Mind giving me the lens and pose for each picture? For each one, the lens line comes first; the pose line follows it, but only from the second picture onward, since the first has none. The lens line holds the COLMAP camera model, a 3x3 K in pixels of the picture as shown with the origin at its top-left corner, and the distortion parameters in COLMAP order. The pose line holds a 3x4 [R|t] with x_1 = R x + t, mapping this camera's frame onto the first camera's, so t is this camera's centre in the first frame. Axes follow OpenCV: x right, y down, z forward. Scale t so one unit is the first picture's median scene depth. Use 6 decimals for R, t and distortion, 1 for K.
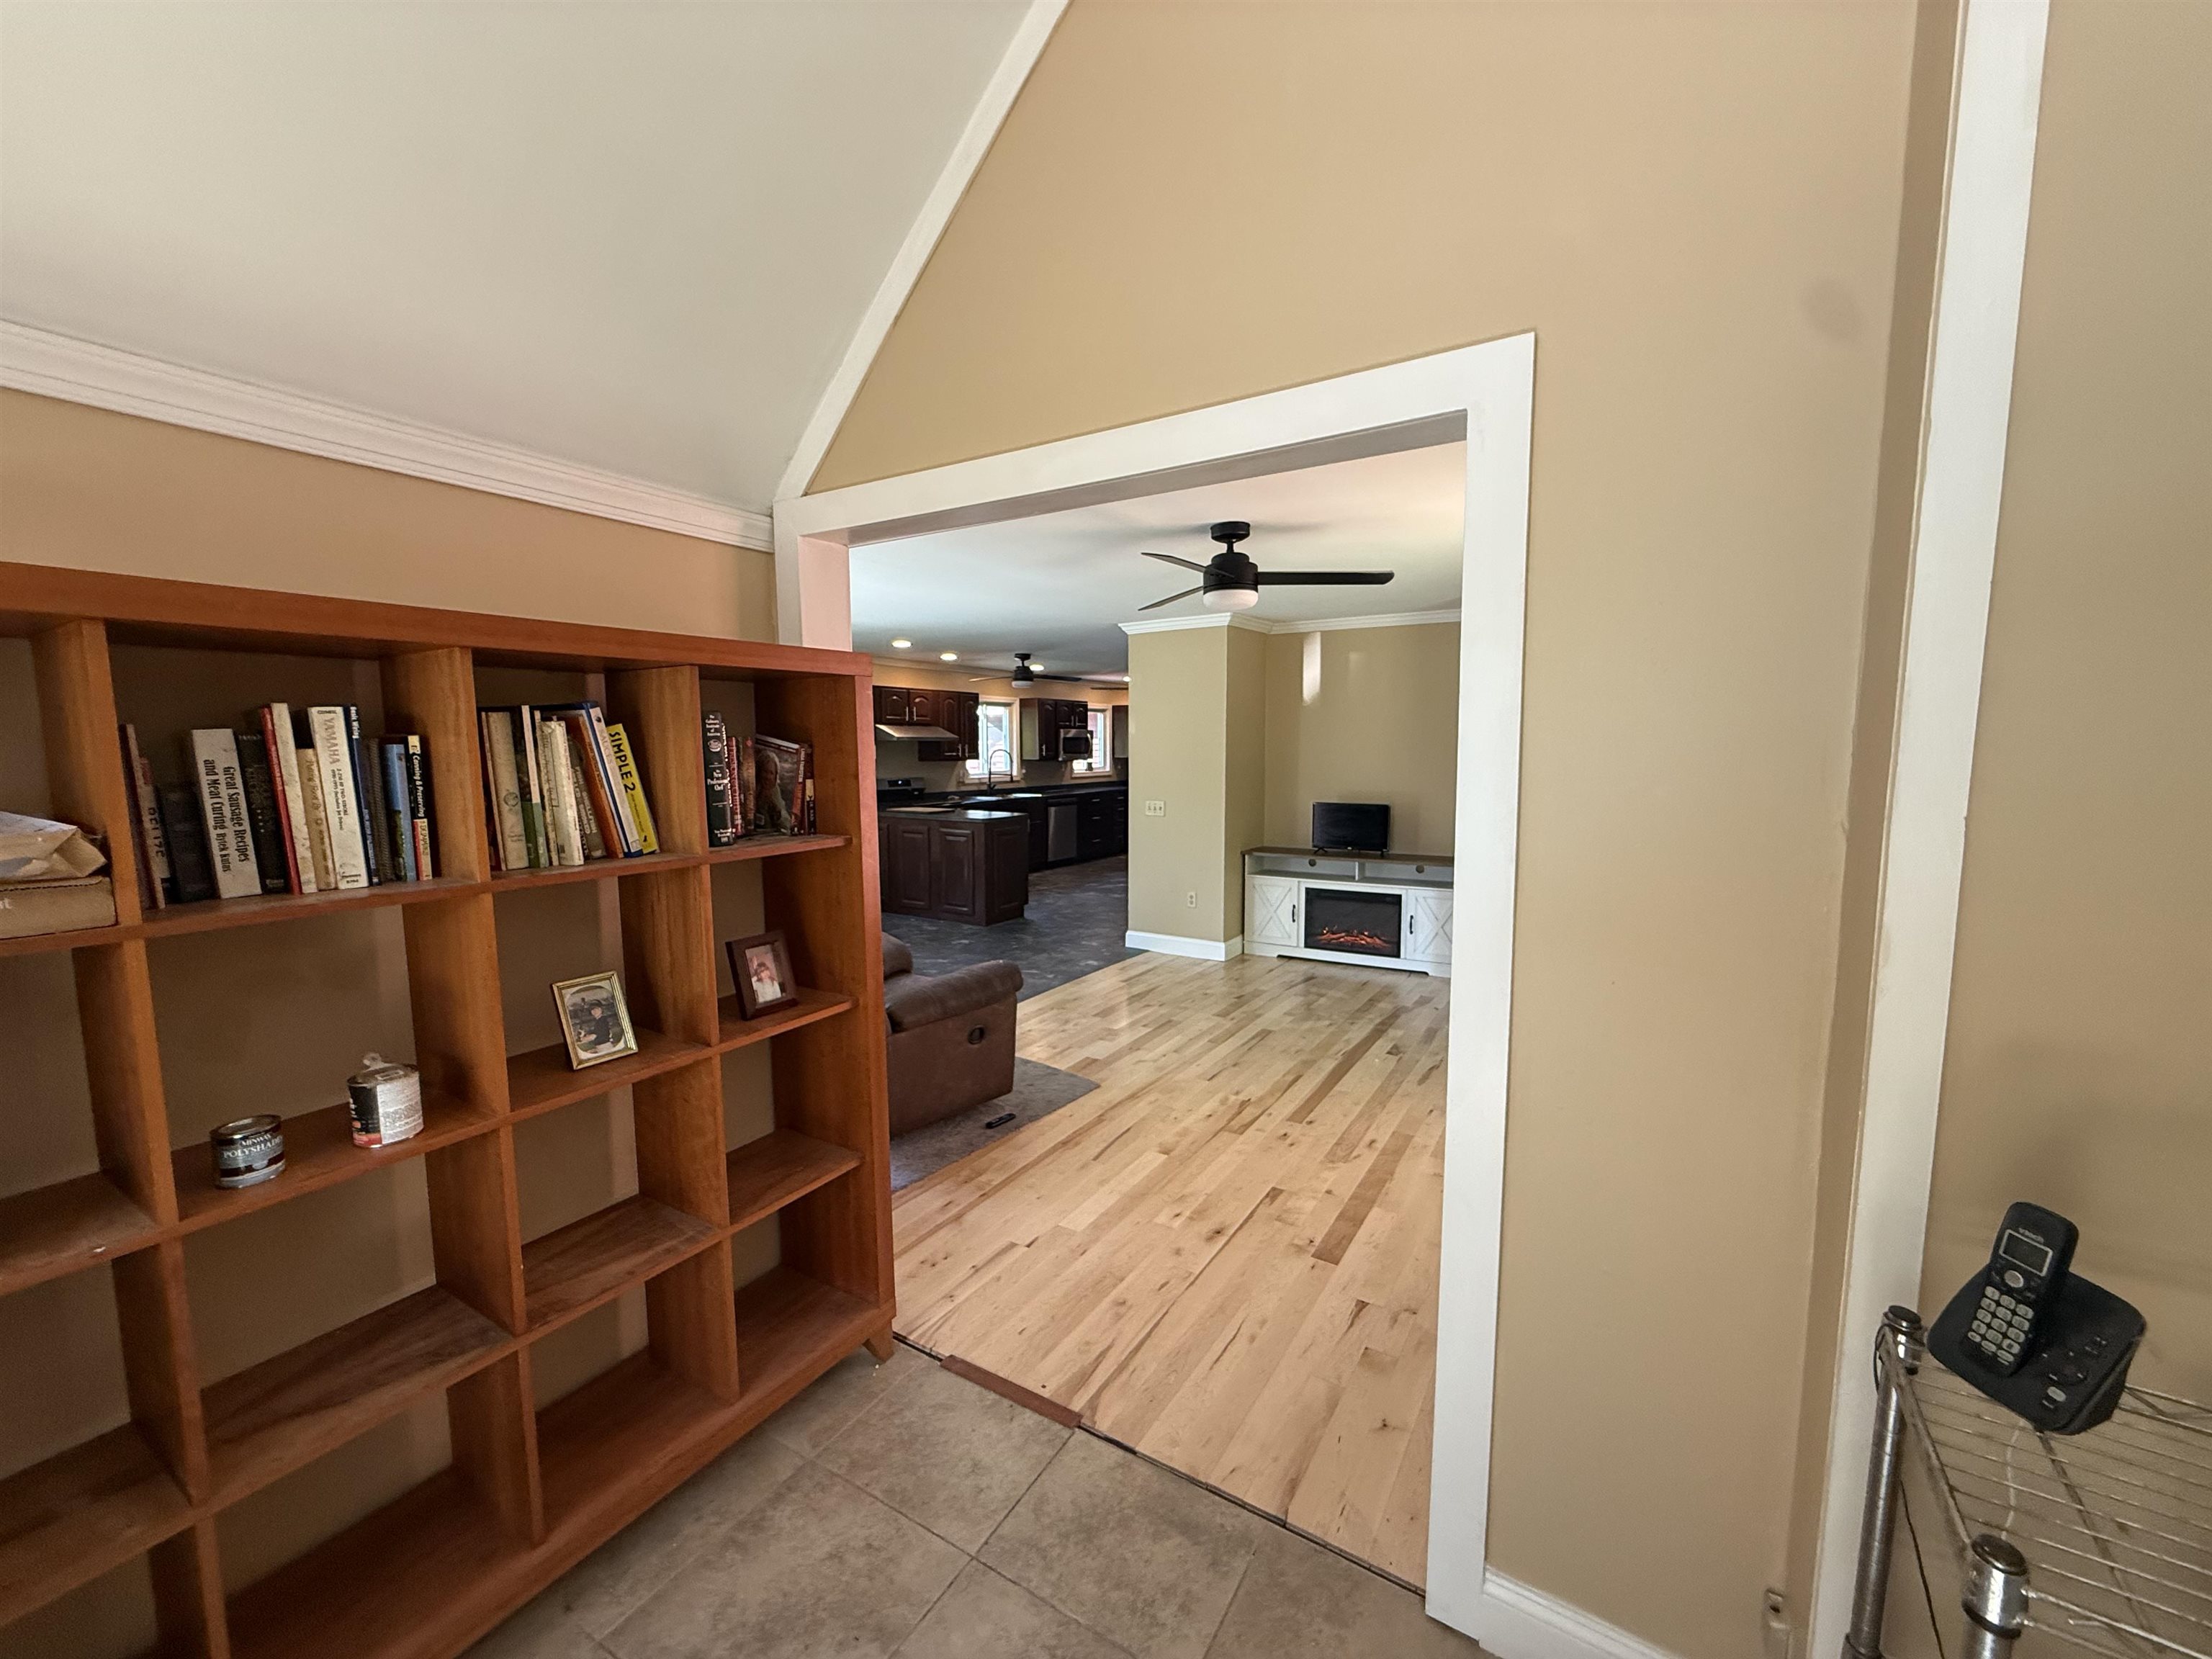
lens RADIAL K [[878.5, 0, 1103.7], [0, 878.5, 830.6], [0, 0, 1]] dist [0.000650, 0.000161]
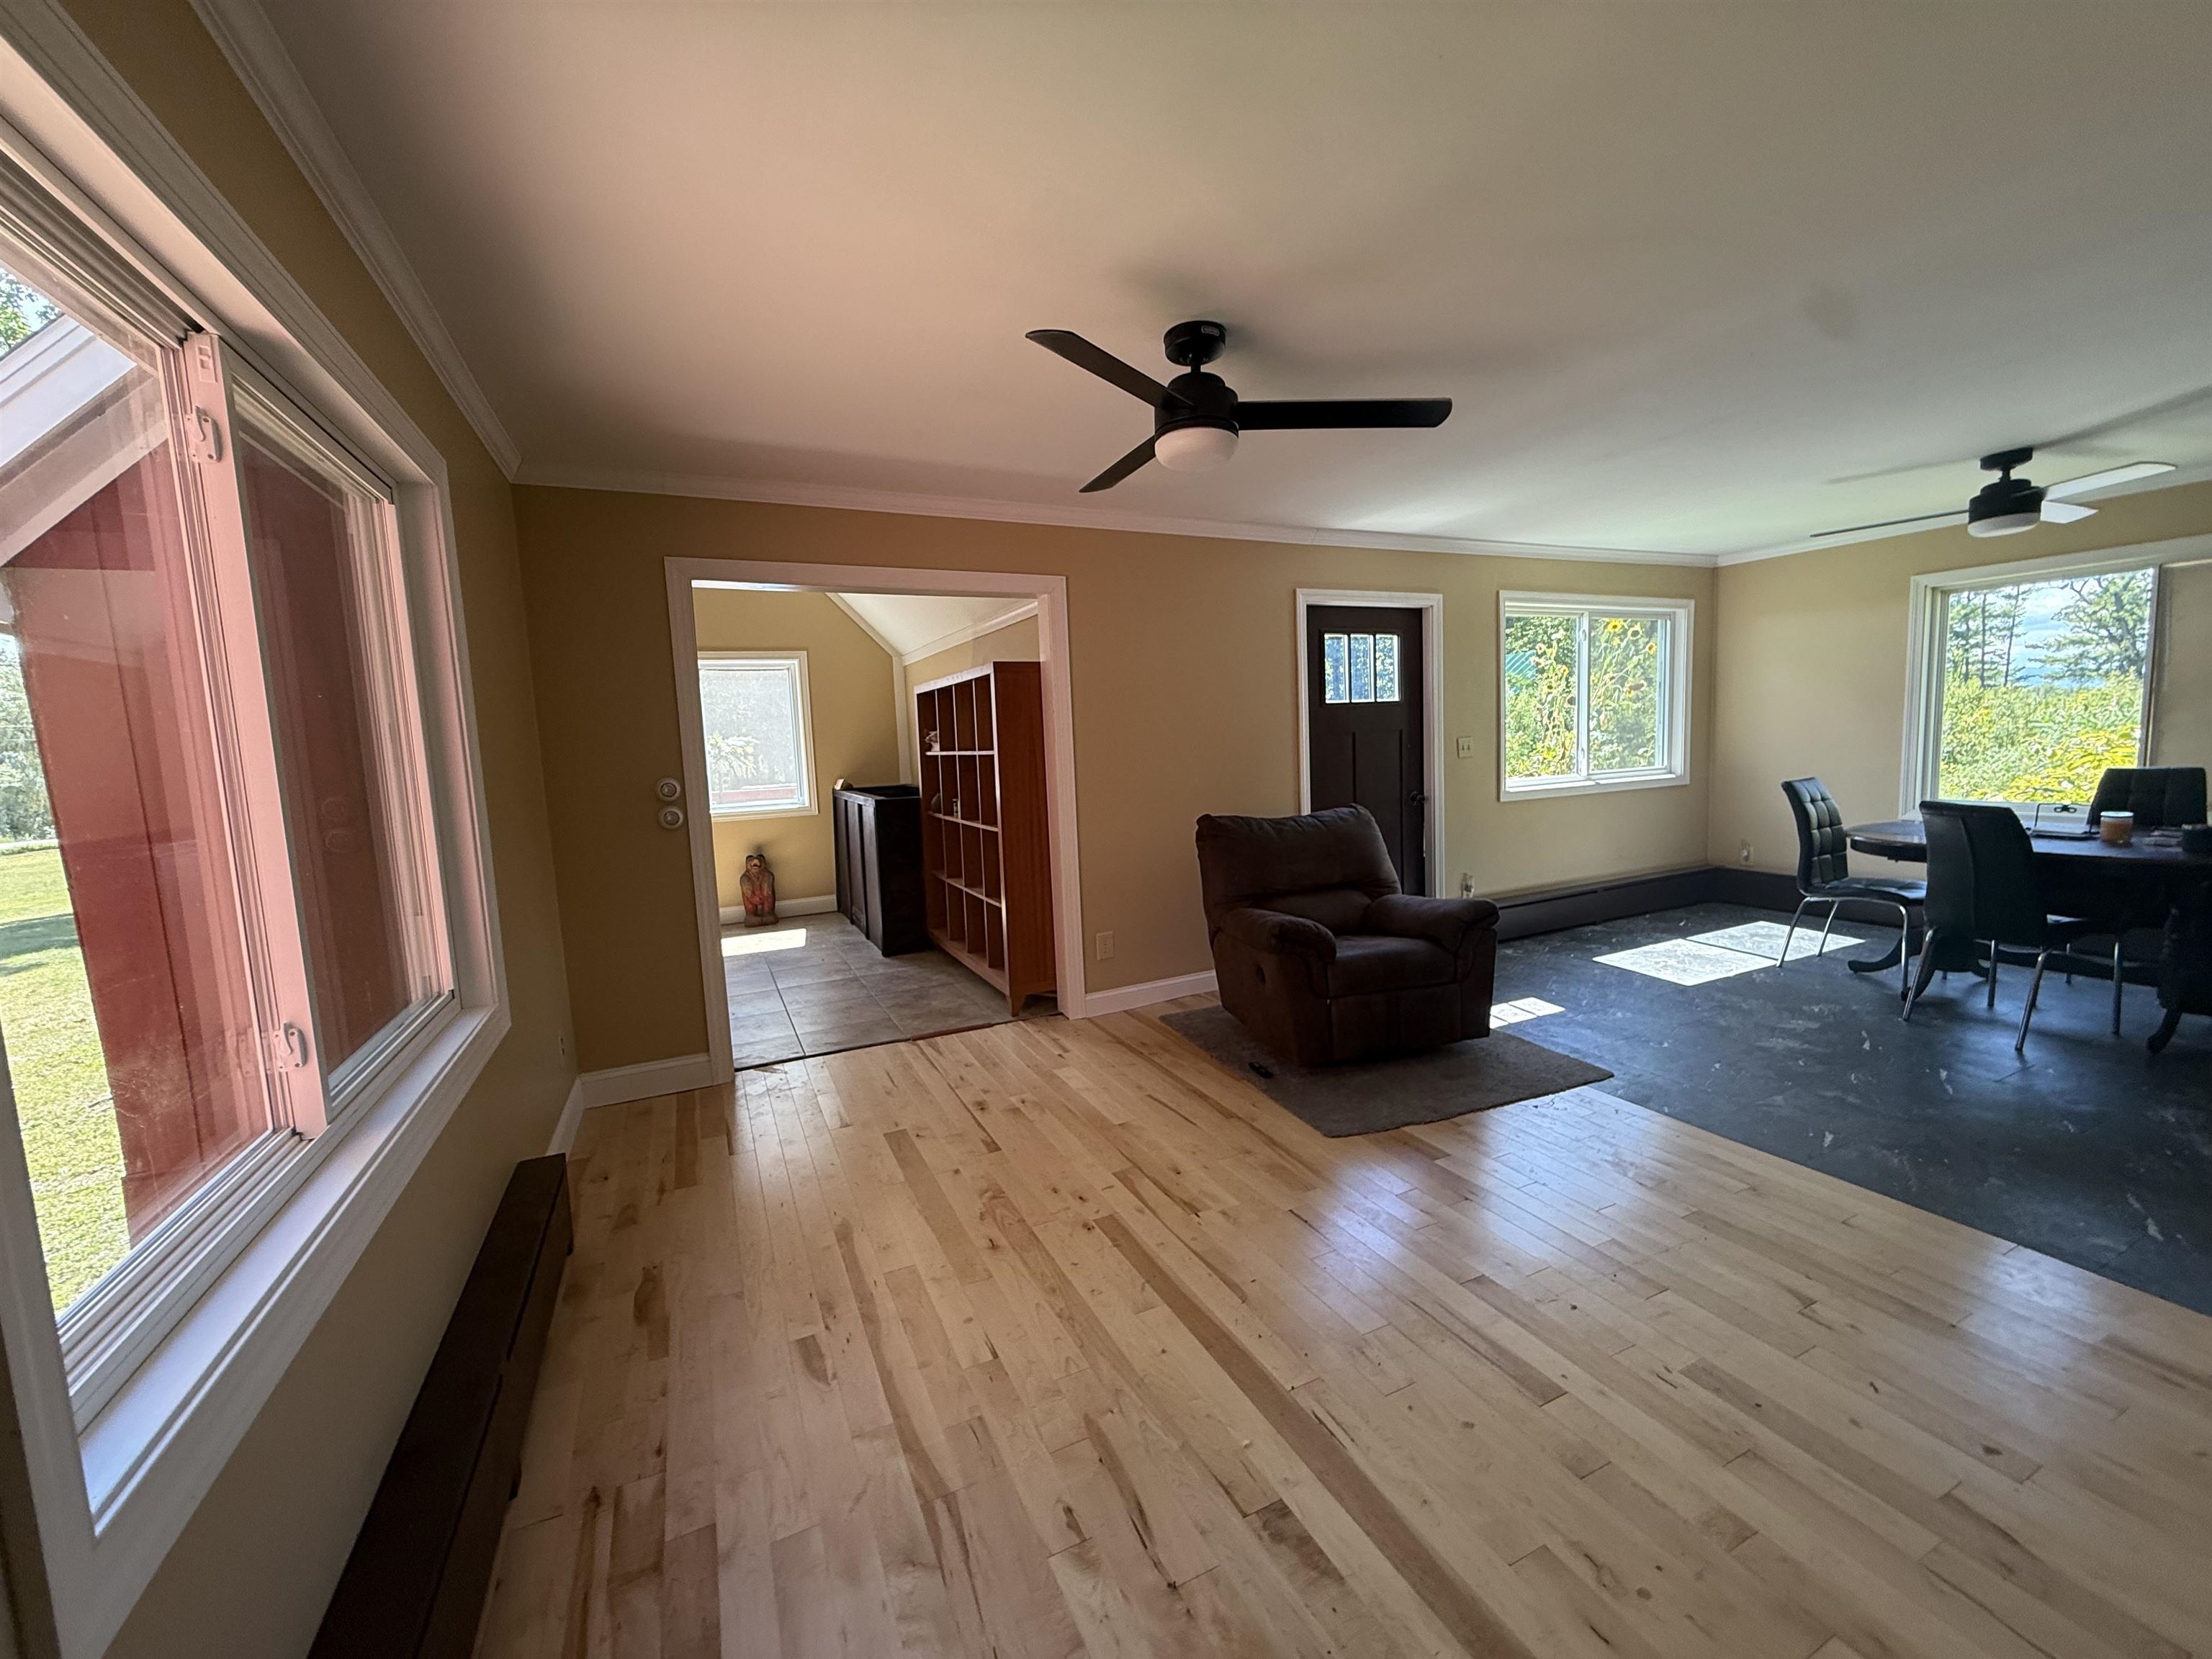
lens RADIAL K [[878.5, 0, 1103.7], [0, 878.5, 830.6], [0, 0, 1]] dist [0.000650, 0.000161]
pose [[-0.542564, 0.114944, -0.832113, 0.453211], [-0.038558, 0.986142, 0.161363, -0.052004], [0.839129, 0.119635, -0.530613, 0.790329]]
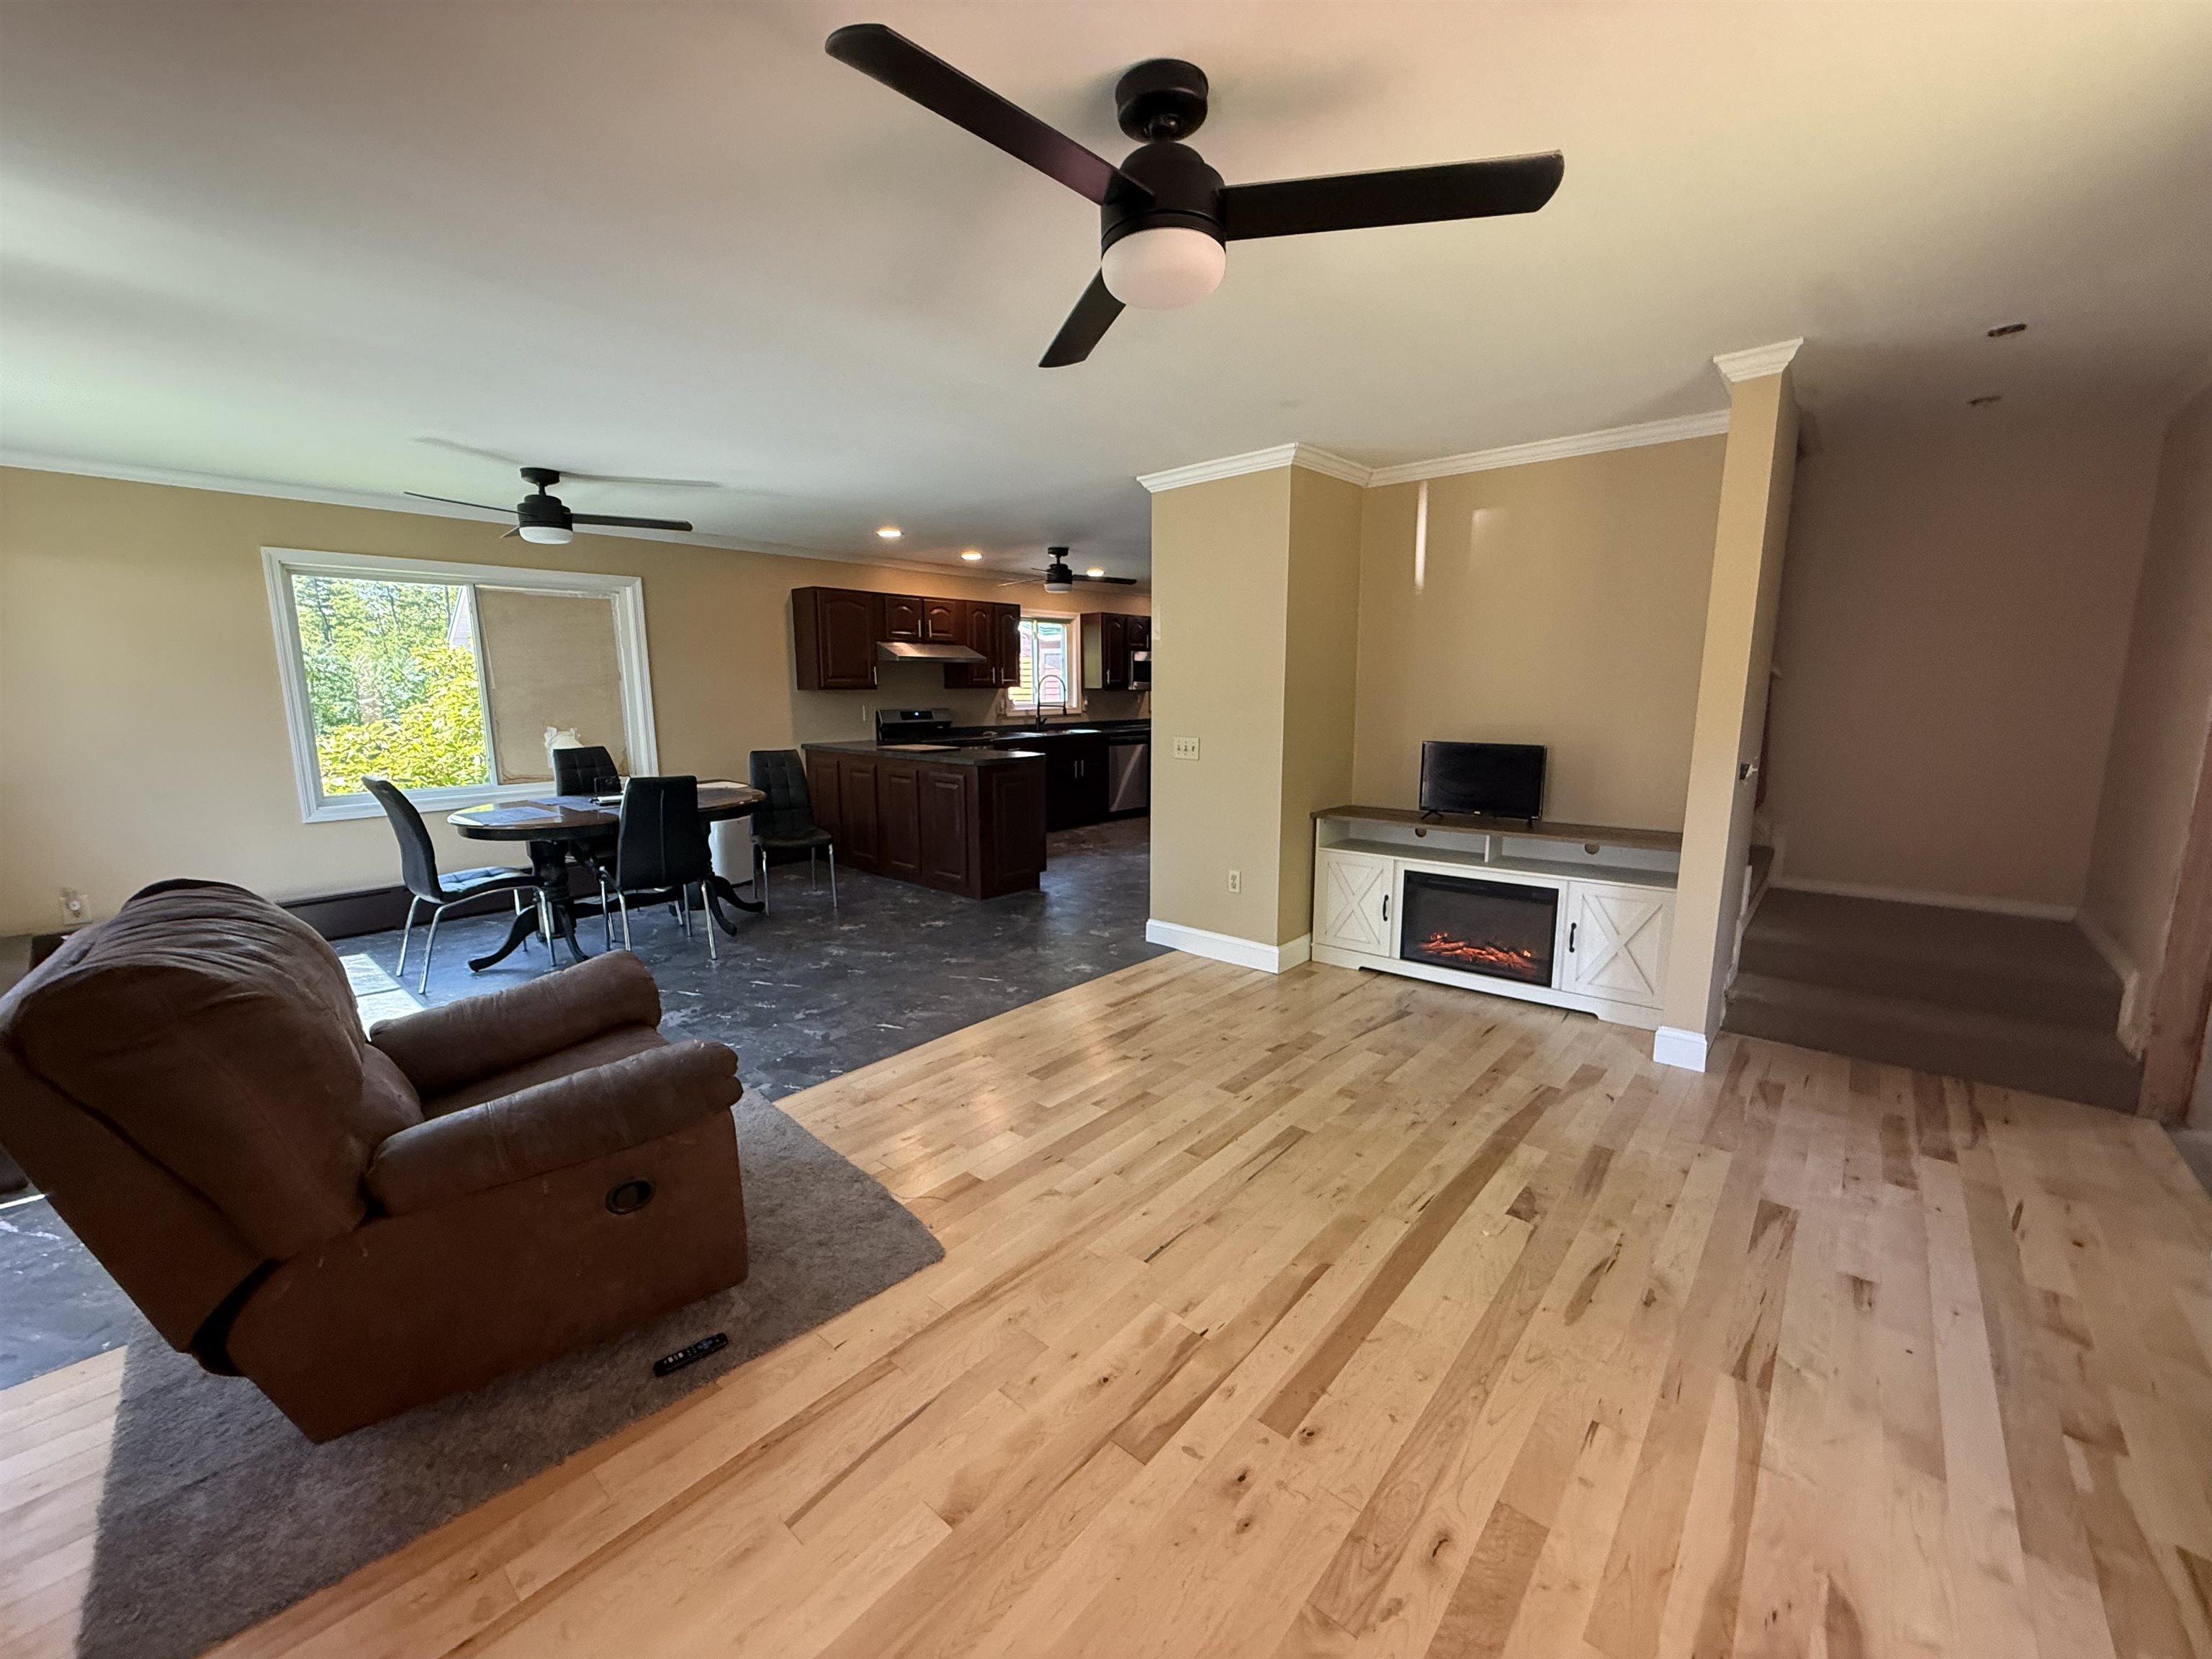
lens RADIAL K [[878.5, 0, 1103.7], [0, 878.5, 830.6], [0, 0, 1]] dist [0.000650, 0.000161]
pose [[0.986977, 0.024429, -0.158998, 0.114588], [-0.013518, 0.997501, 0.069348, -0.008327], [0.160294, -0.066296, 0.984840, 0.324971]]
